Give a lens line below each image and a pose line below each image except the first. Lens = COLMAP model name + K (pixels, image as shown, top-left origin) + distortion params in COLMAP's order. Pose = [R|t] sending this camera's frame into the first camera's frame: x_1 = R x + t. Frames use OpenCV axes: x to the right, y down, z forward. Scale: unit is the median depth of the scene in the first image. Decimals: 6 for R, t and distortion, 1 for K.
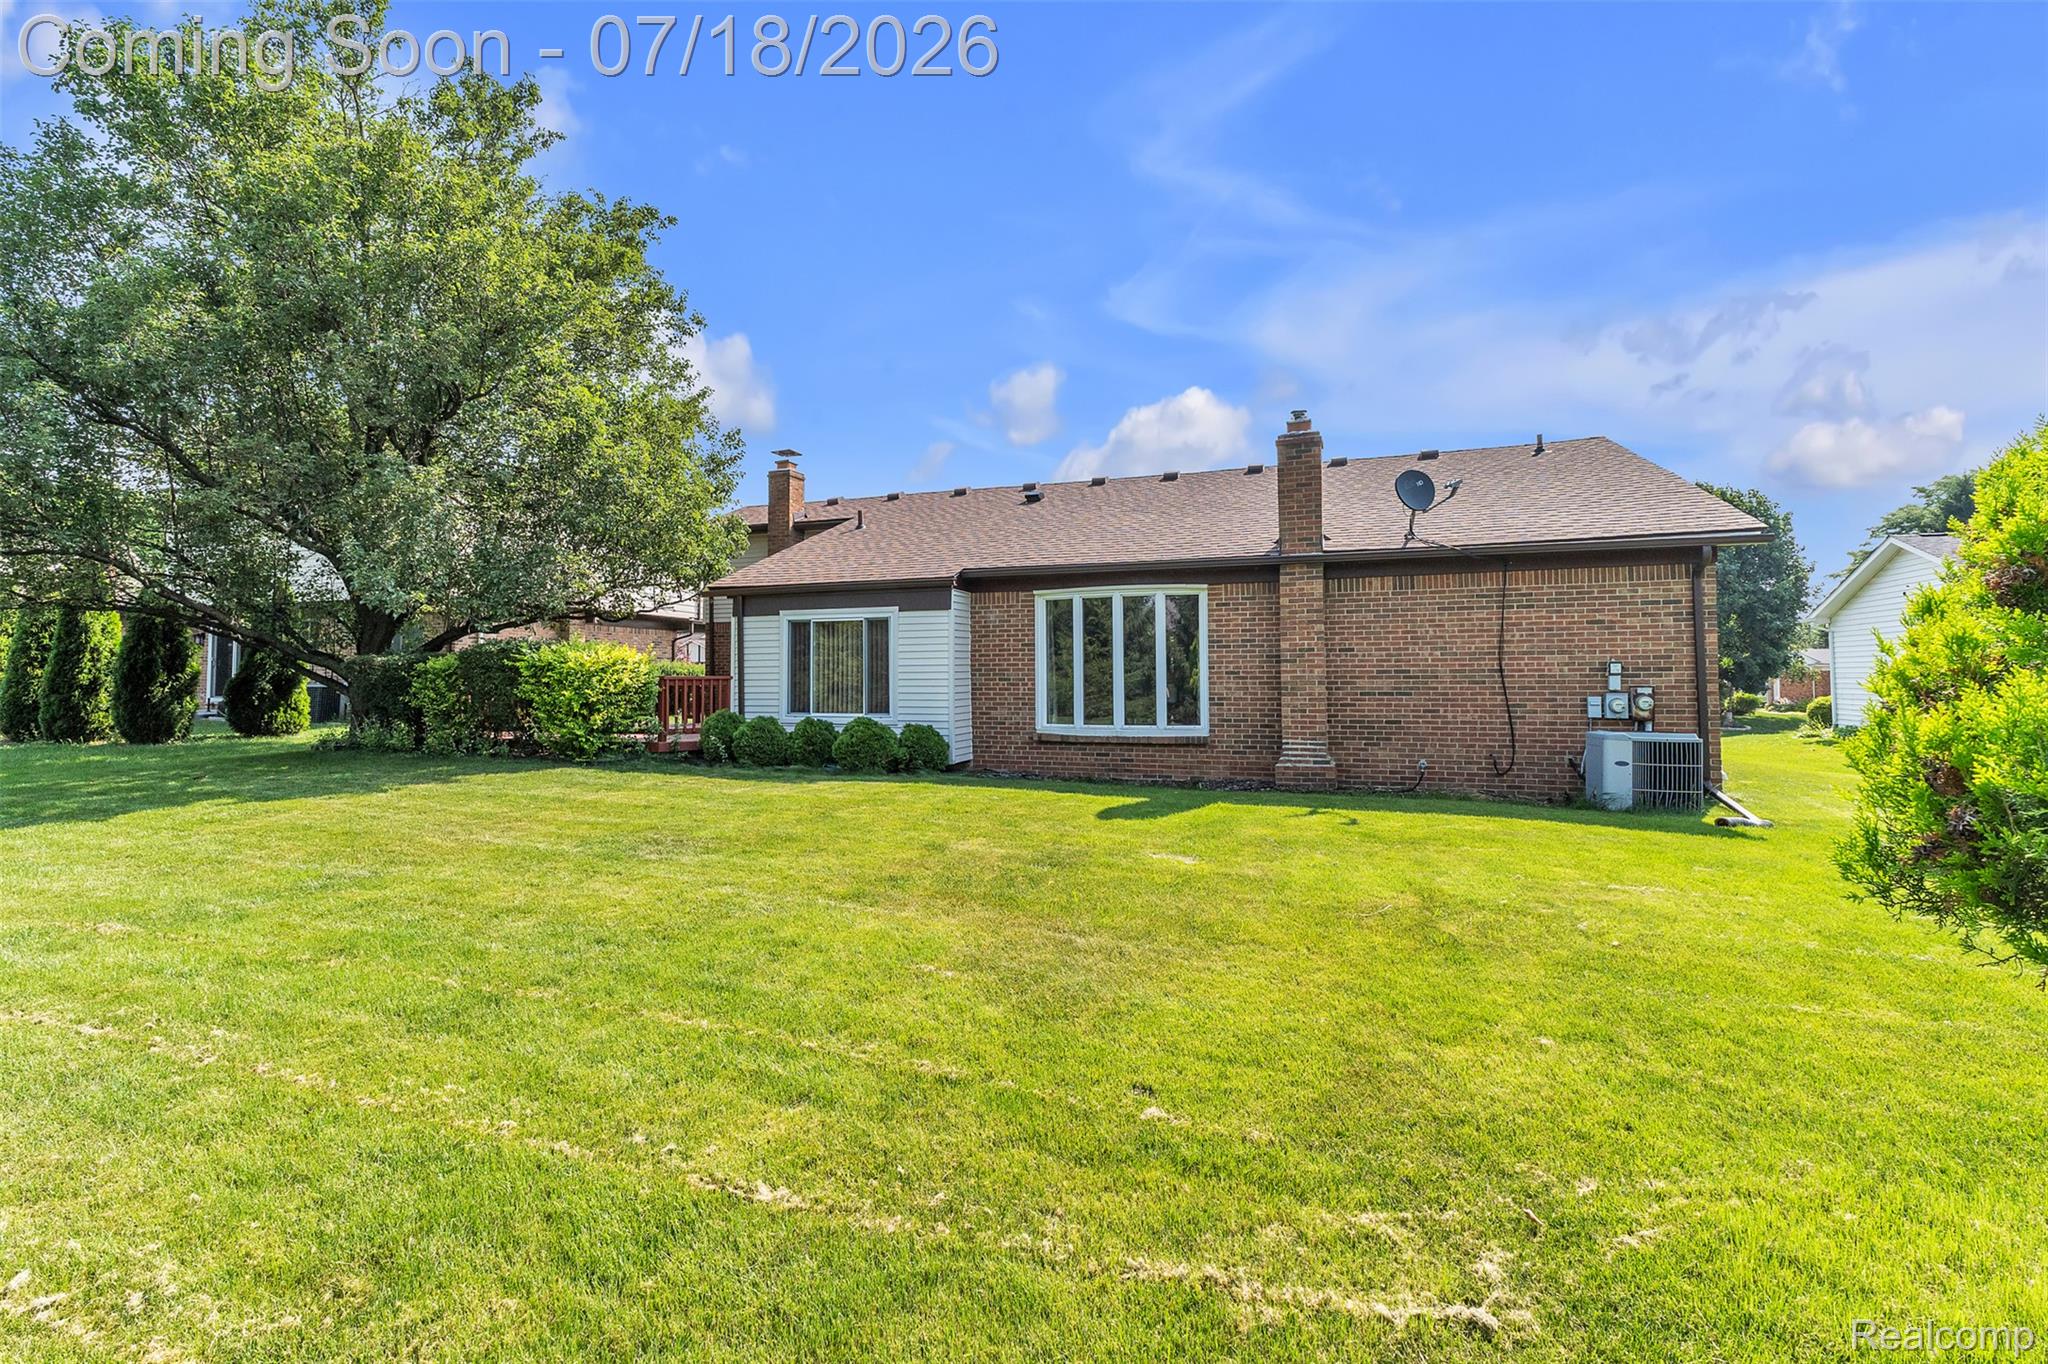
lens RADIAL K [[869.5, 0, 1023.9], [0, 869.5, 669.4], [0, 0, 1]] dist [0.020037, 0.000231]
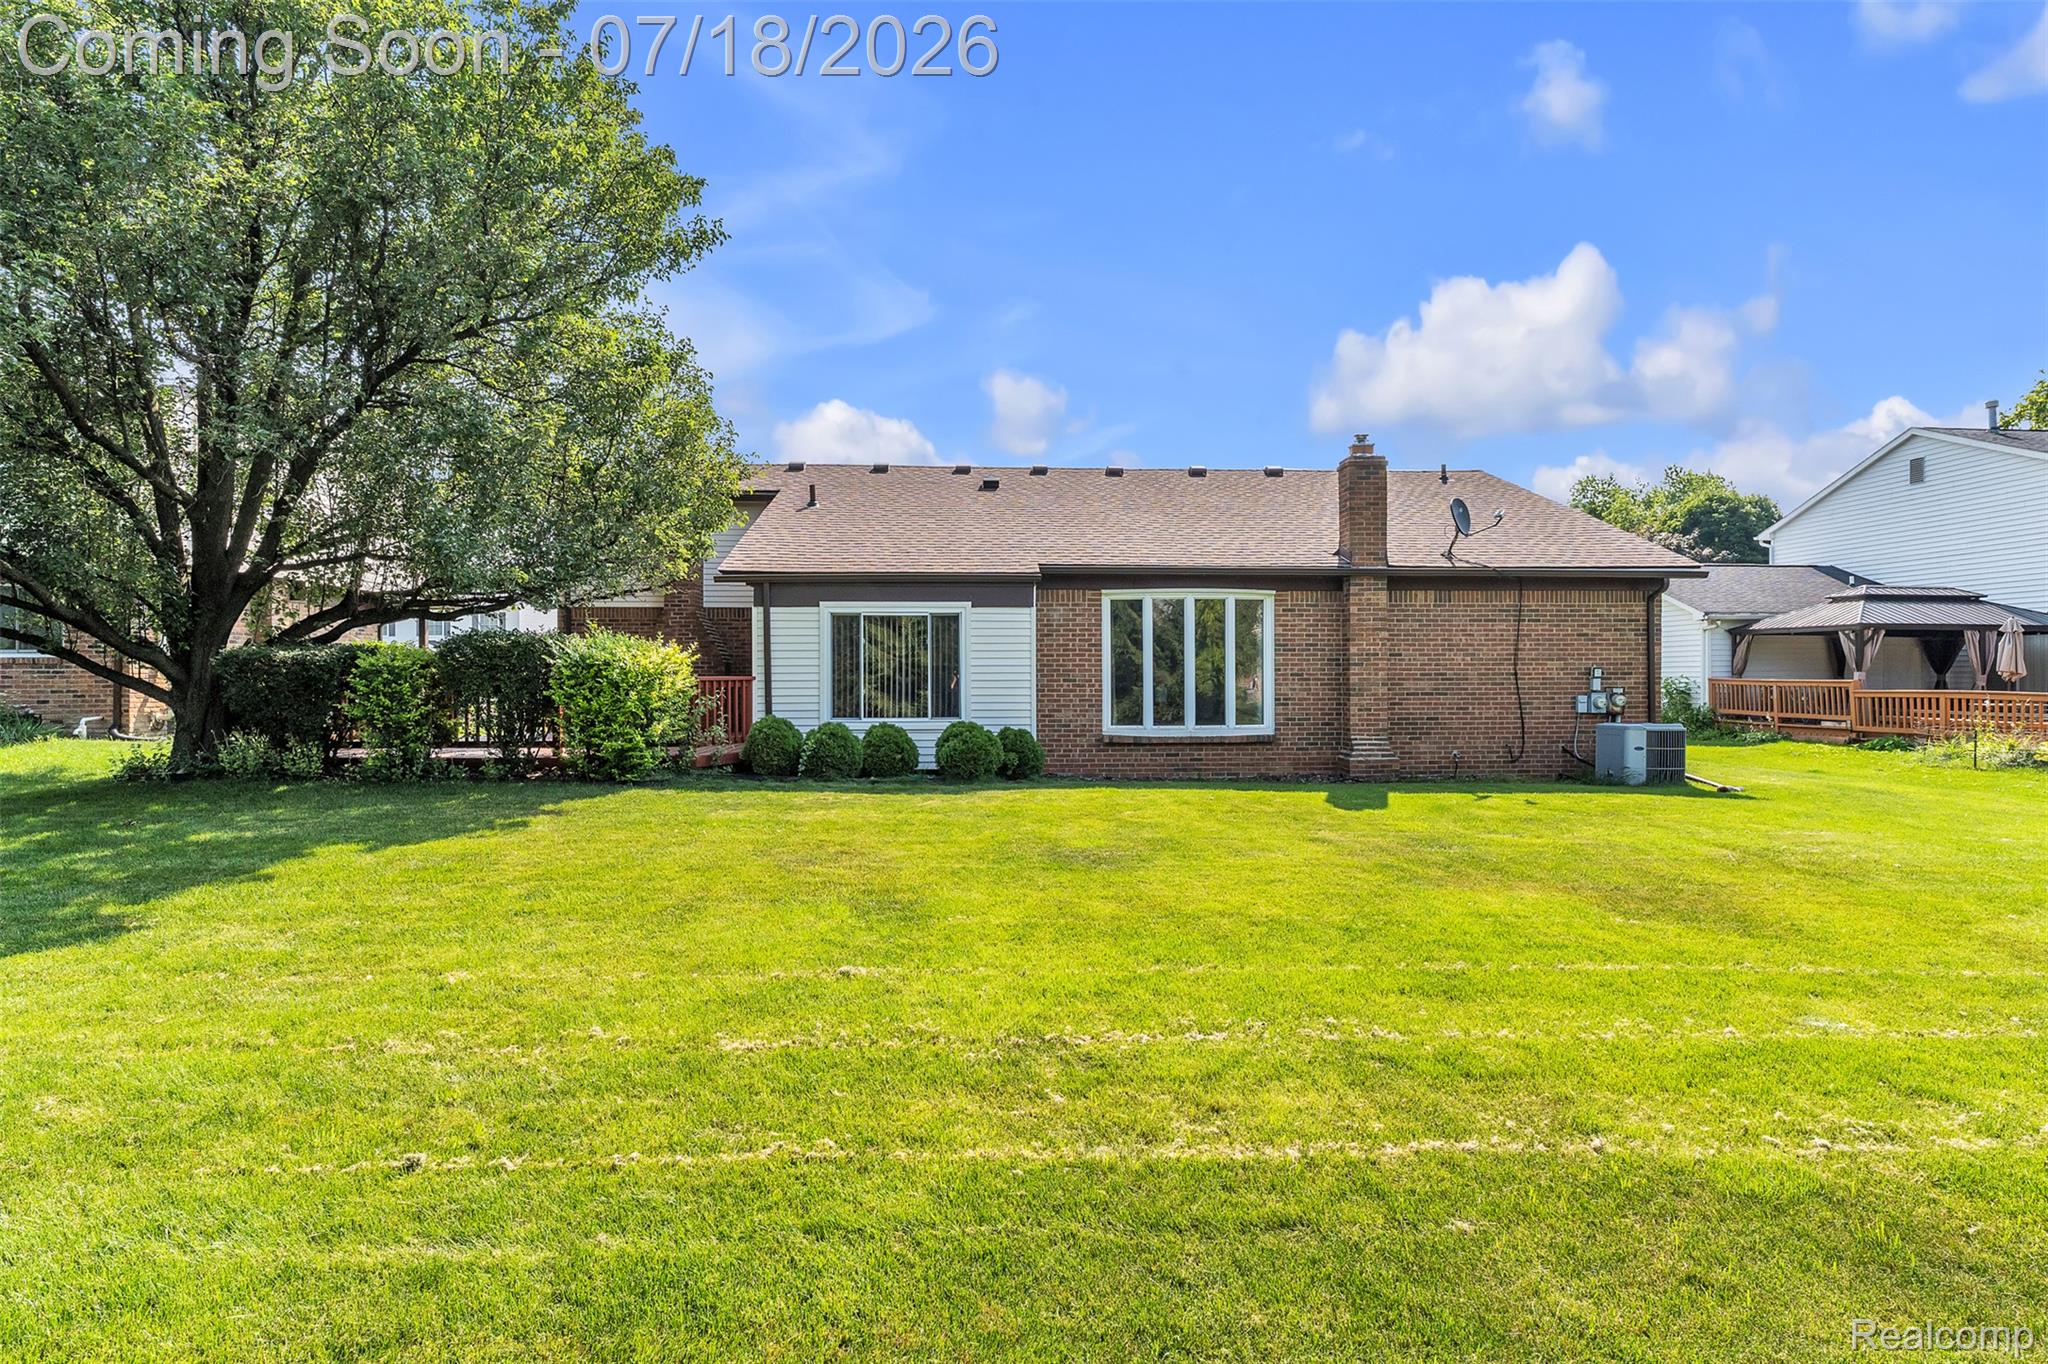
lens RADIAL K [[993.9, 0, 1024.5], [0, 993.9, 690.4], [0, 0, 1]] dist [-0.001379, -0.000088]
pose [[0.930010, -0.003674, 0.367516, -0.494863], [-0.006192, 0.999651, 0.025663, -0.005832], [-0.367482, -0.026143, 0.929663, -0.008209]]
